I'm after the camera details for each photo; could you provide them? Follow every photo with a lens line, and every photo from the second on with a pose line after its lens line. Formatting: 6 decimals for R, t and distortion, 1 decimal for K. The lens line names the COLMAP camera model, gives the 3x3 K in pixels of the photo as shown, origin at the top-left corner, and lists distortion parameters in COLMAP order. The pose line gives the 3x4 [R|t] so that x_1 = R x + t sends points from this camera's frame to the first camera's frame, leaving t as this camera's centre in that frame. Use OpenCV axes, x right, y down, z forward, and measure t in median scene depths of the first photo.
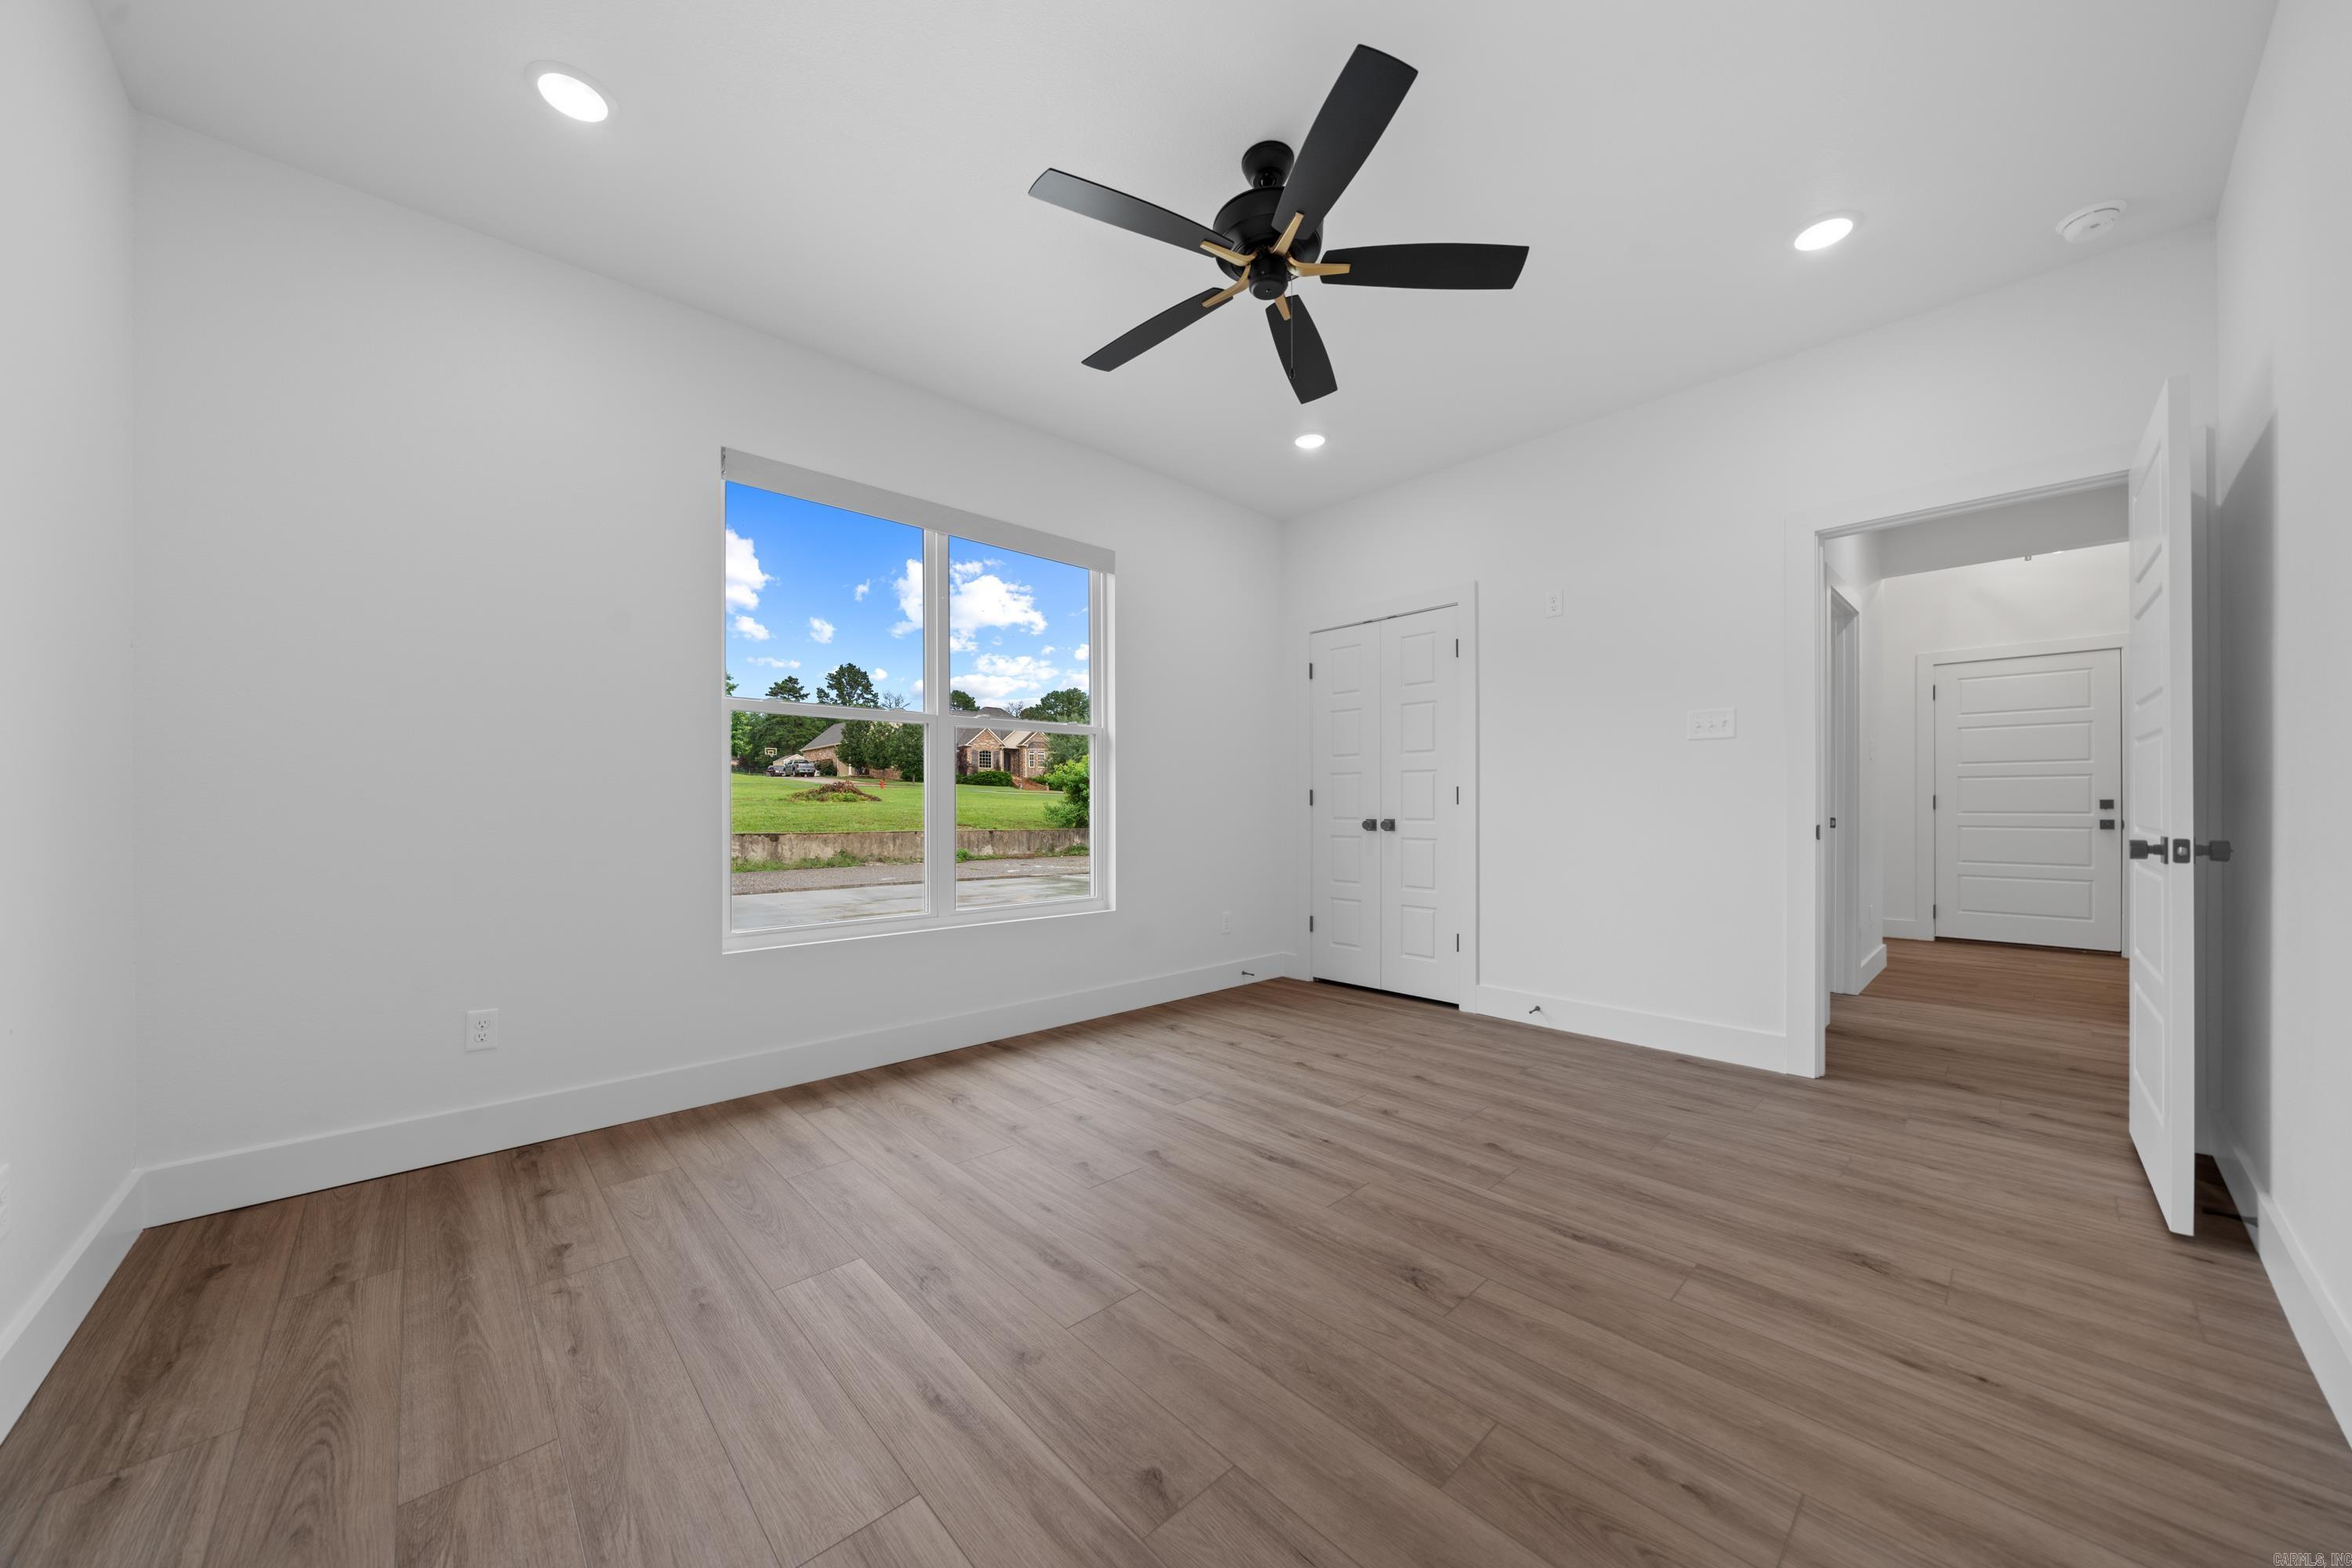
lens RADIAL K [[814.7, 0, 1186.9], [0, 814.7, 788.7], [0, 0, 1]] dist [-0.001426, -0.000236]
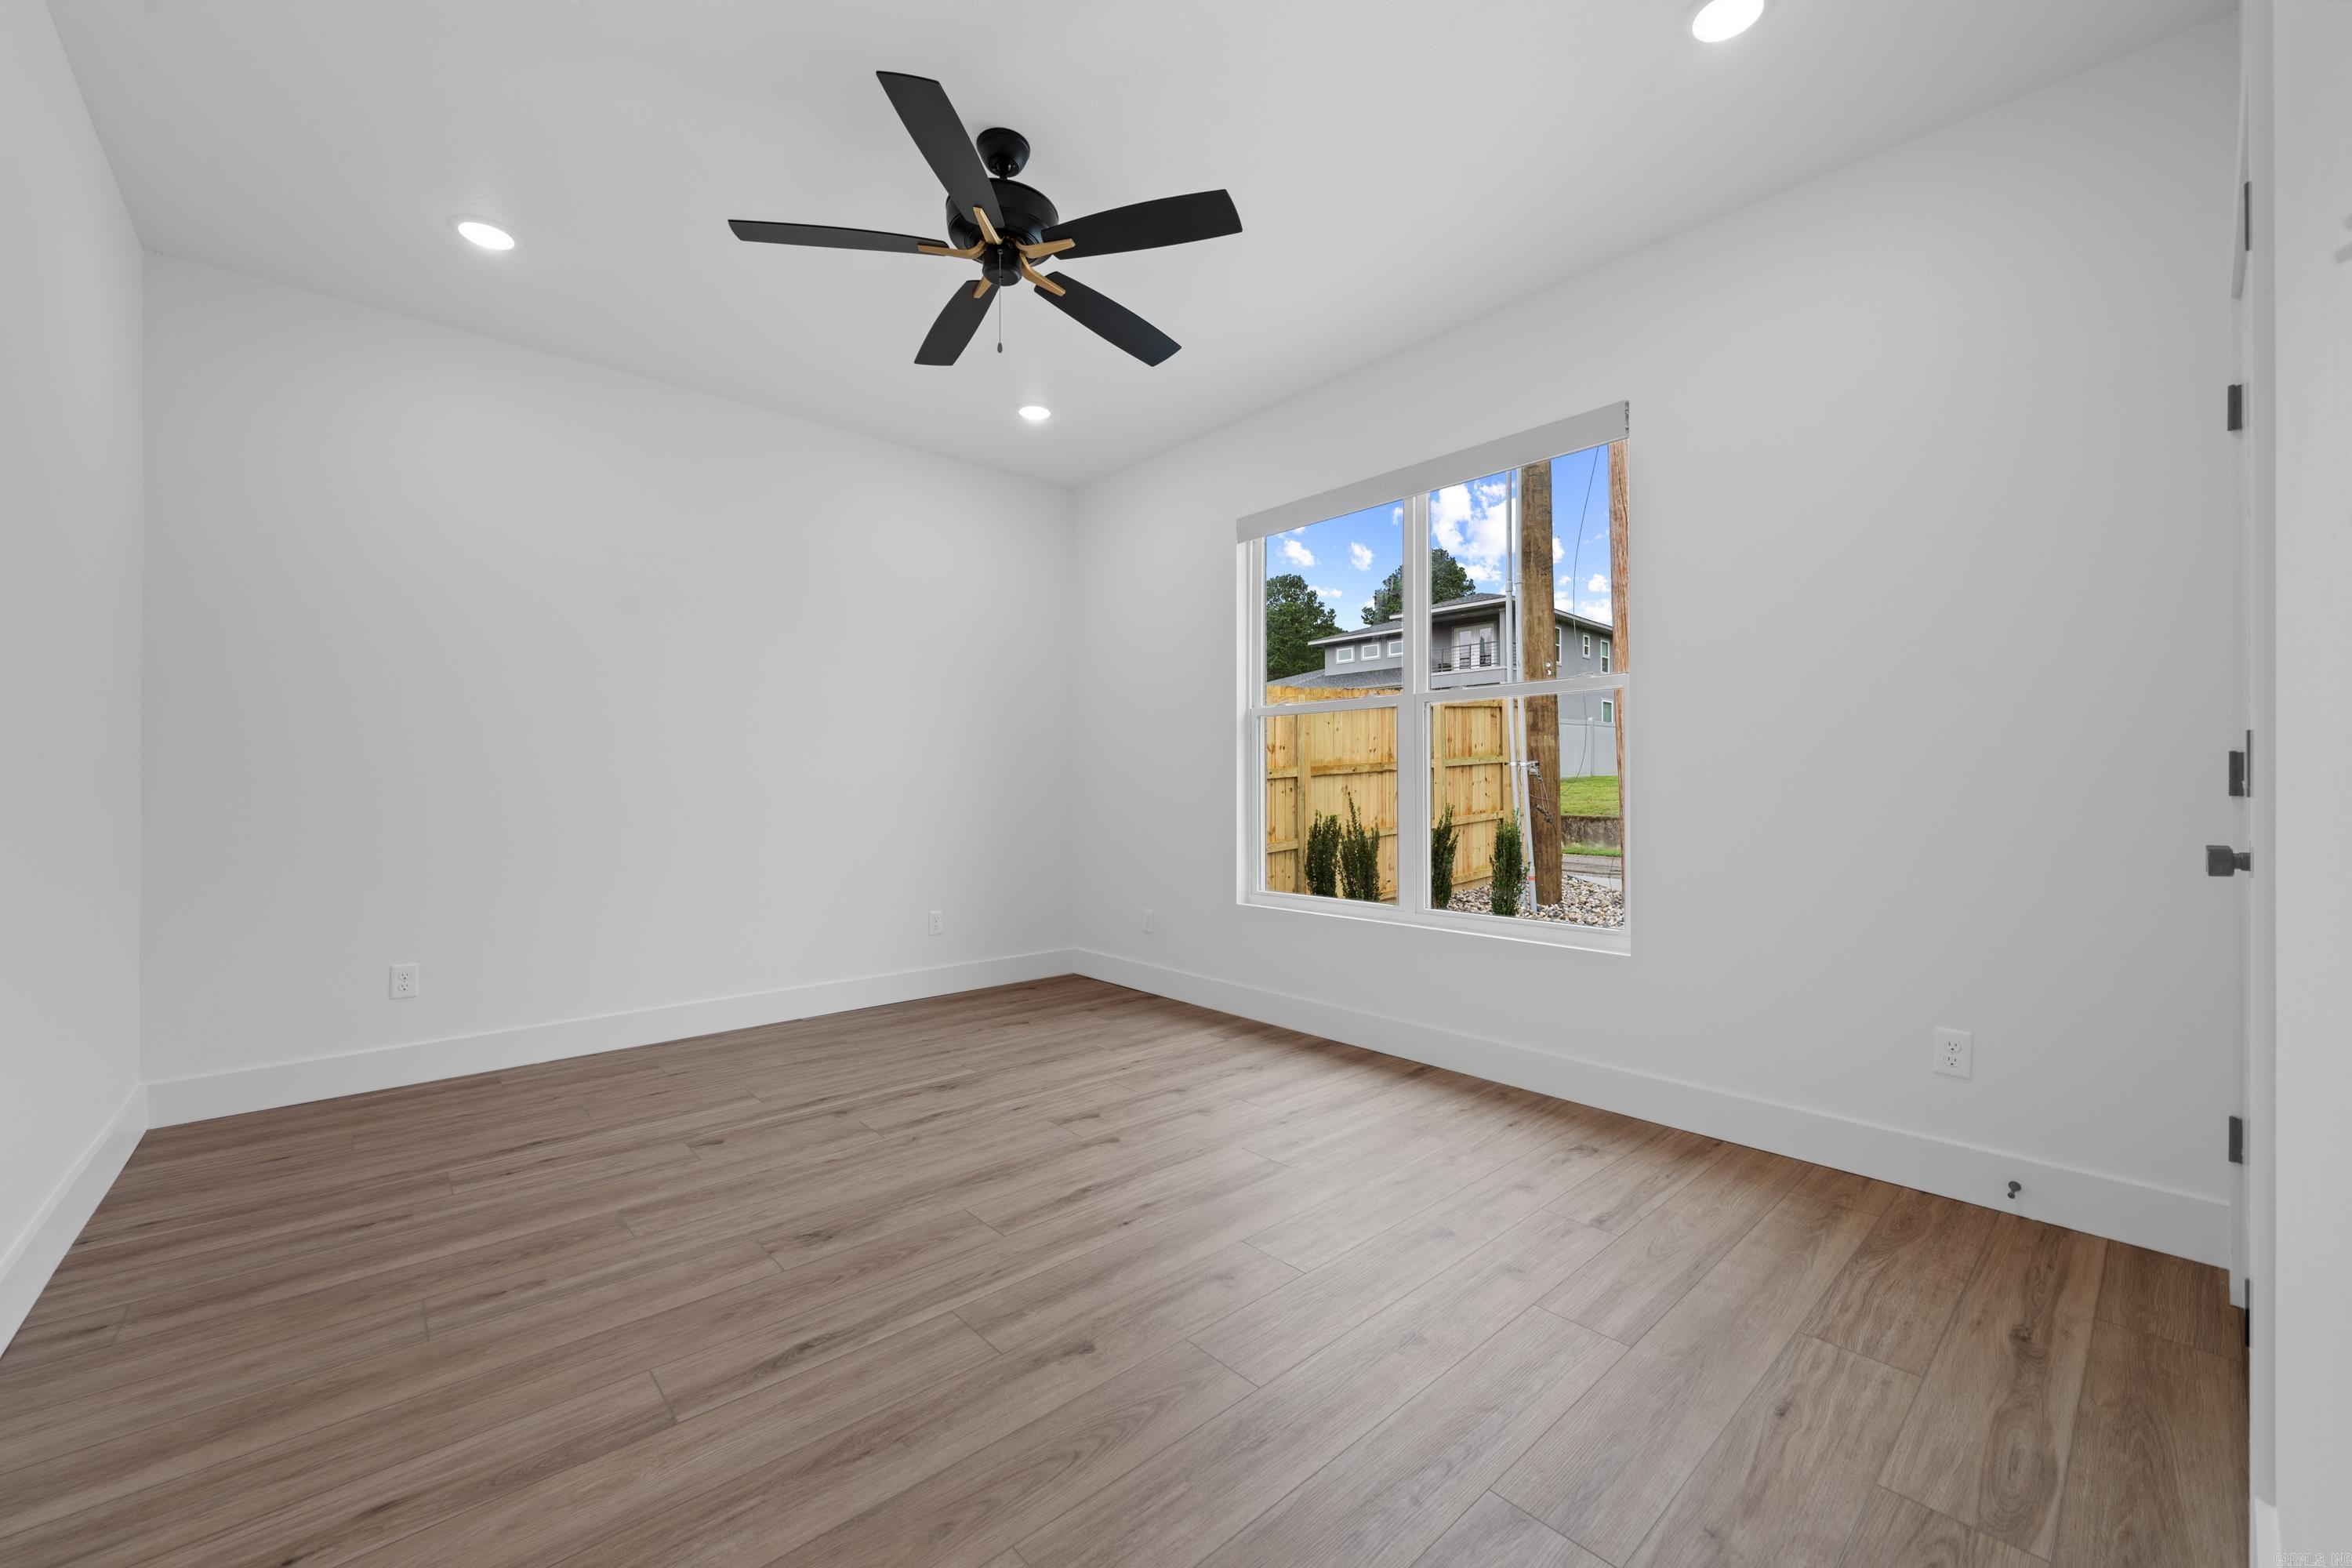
lens RADIAL K [[890.9, 0, 1177.8], [0, 890.9, 786.4], [0, 0, 1]] dist [-0.000907, 0.000767]
pose [[-0.009501, -0.003526, -0.999949, 1.295057], [0.020459, 0.999784, -0.003720, 0.013194], [0.999746, -0.020493, -0.009427, 1.328638]]
